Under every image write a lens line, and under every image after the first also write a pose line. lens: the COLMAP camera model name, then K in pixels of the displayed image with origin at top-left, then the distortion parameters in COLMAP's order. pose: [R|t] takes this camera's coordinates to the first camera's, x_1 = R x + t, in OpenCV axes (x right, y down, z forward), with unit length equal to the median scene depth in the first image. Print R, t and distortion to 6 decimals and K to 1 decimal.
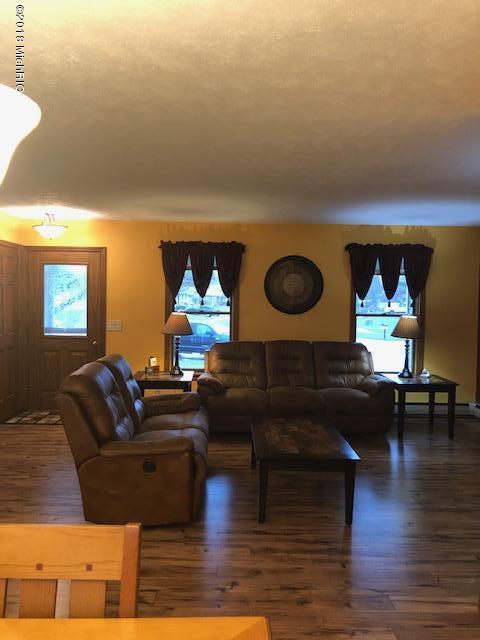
lens RADIAL K [[531.1, 0, 239.4], [0, 531.1, 321.8], [0, 0, 1]] dist [-0.033700, -0.010054]
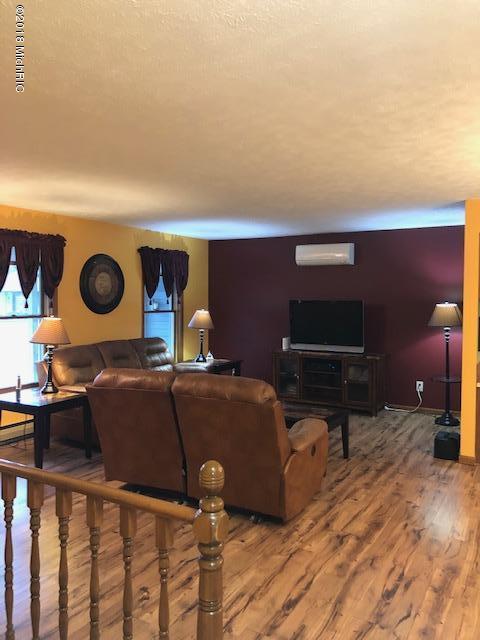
lens RADIAL K [[531.1, 0, 239.4], [0, 531.1, 316.9], [0, 0, 1]] dist [-0.033700, -0.010054]
pose [[0.498505, -0.042130, 0.865862, -0.626404], [0.045331, 0.998719, 0.022496, -0.020182], [-0.865701, 0.028036, 0.499776, 0.296892]]
